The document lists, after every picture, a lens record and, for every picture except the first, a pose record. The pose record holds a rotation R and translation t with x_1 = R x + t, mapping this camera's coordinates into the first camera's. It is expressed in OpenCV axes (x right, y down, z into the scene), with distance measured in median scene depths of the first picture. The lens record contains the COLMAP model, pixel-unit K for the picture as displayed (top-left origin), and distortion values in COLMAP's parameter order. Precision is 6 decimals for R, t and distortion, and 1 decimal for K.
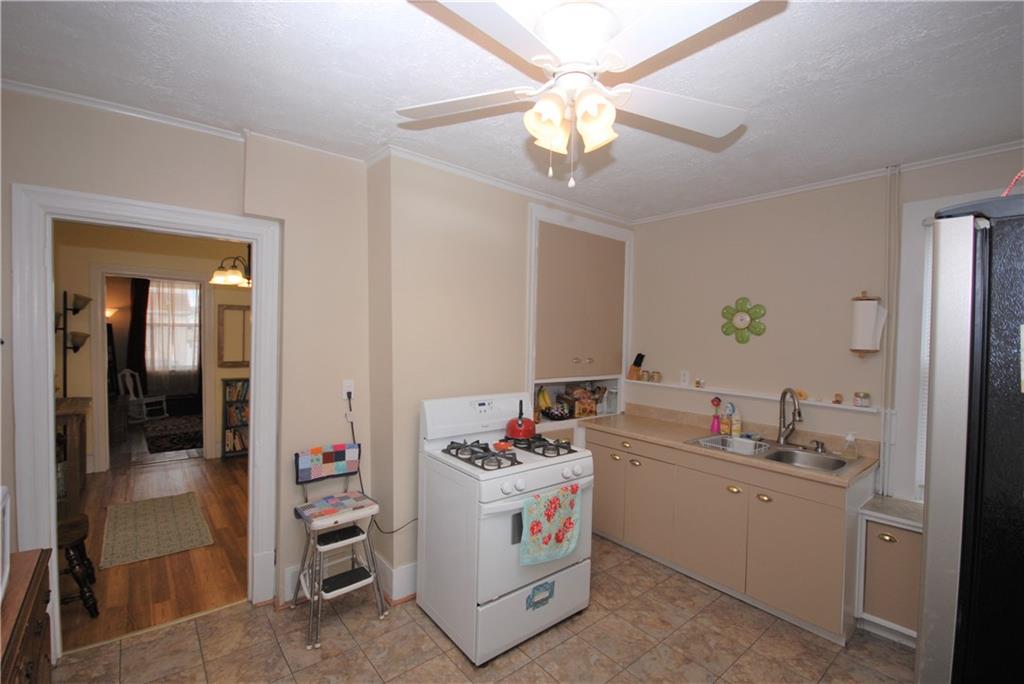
lens RADIAL K [[446.0, 0, 520.7], [0, 446.0, 345.3], [0, 0, 1]] dist [-0.010029, -0.006705]
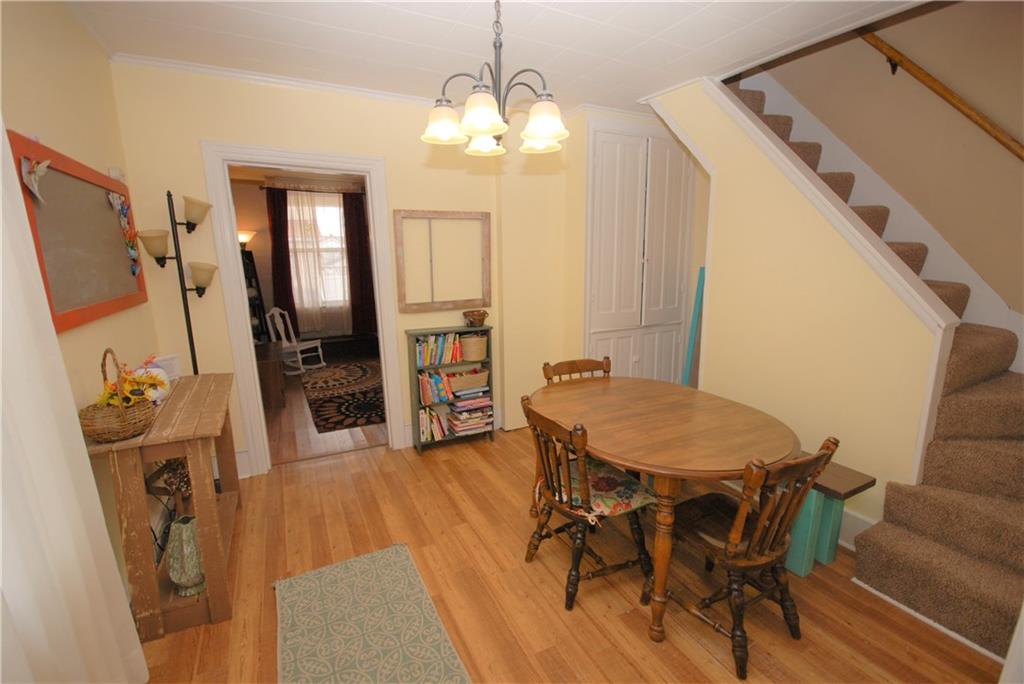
lens RADIAL K [[446.0, 0, 511.3], [0, 446.0, 347.0], [0, 0, 1]] dist [-0.010029, -0.006705]
pose [[0.971428, 0.018151, -0.236641, -0.334086], [0.024728, 0.983904, 0.176979, -0.010320], [0.236044, -0.177774, 0.955343, 0.372687]]
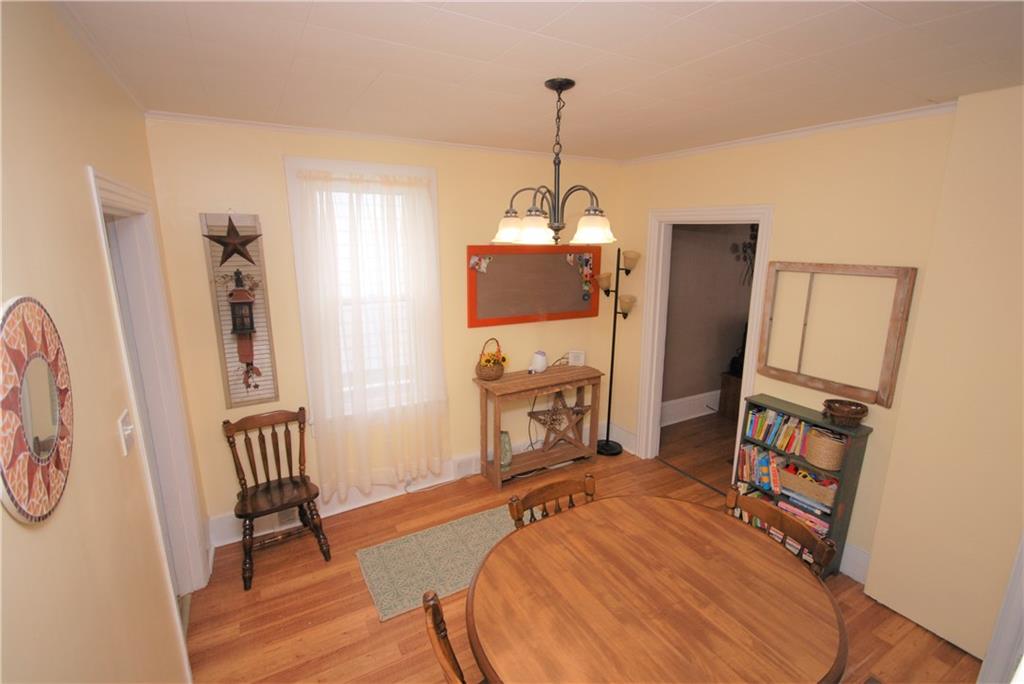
lens RADIAL K [[468.5, 0, 520.9], [0, 468.5, 345.5], [0, 0, 1]] dist [-0.005994, -0.002541]
pose [[-0.177759, 0.195257, -0.964508, -0.049923], [-0.039493, 0.977913, 0.205249, -0.085798], [0.983281, 0.074577, -0.166122, 0.708953]]
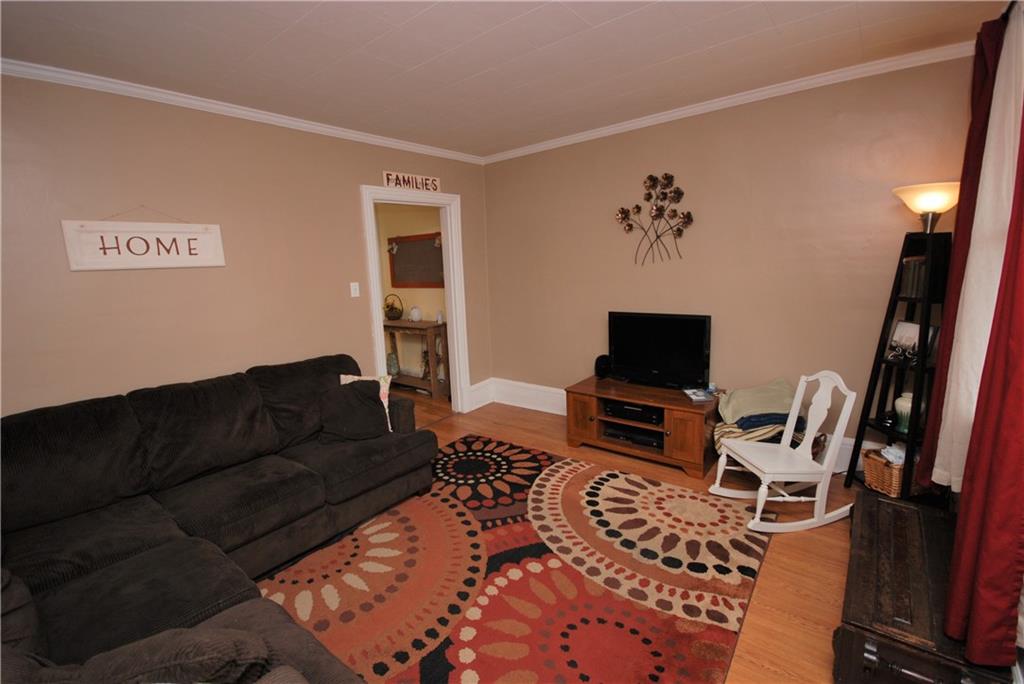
lens RADIAL K [[446.0, 0, 512.8], [0, 446.0, 343.7], [0, 0, 1]] dist [-0.010029, -0.006705]
pose [[-0.981815, 0.052277, -0.182500, -0.702981], [0.015193, 0.979891, 0.198955, -0.048472], [0.189230, 0.192565, -0.962866, 1.538182]]
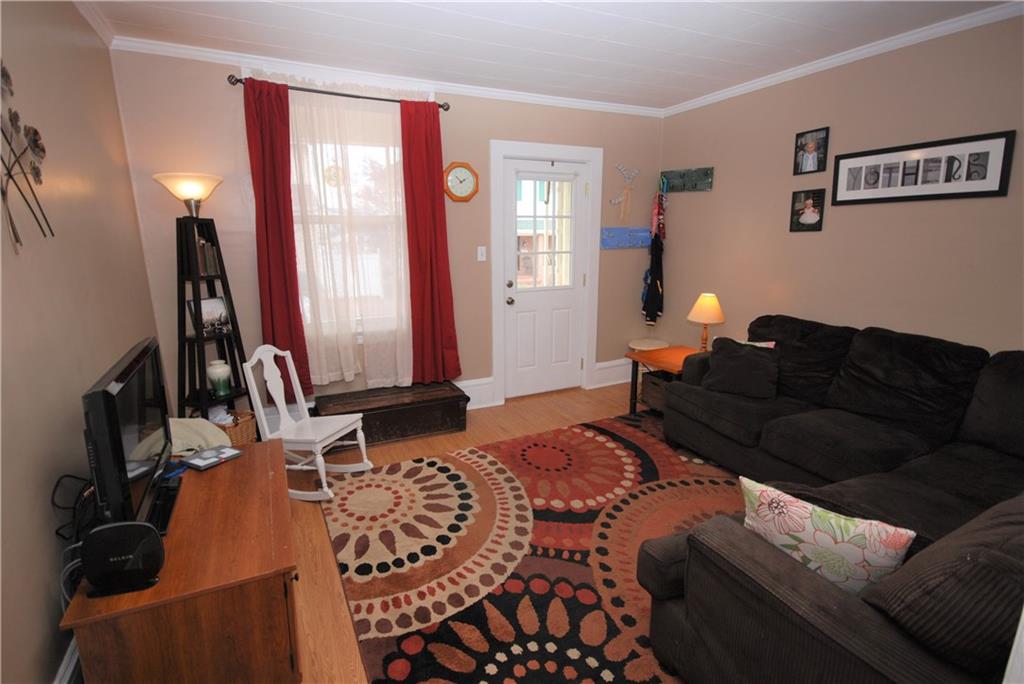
lens RADIAL K [[495.6, 0, 513.6], [0, 495.6, 339.3], [0, 0, 1]] dist [0.006896, 0.000608]
pose [[0.967798, 0.032213, -0.249658, -0.707631], [0.016489, 0.981536, 0.190565, -0.031373], [0.251187, -0.188545, 0.949398, 0.792726]]
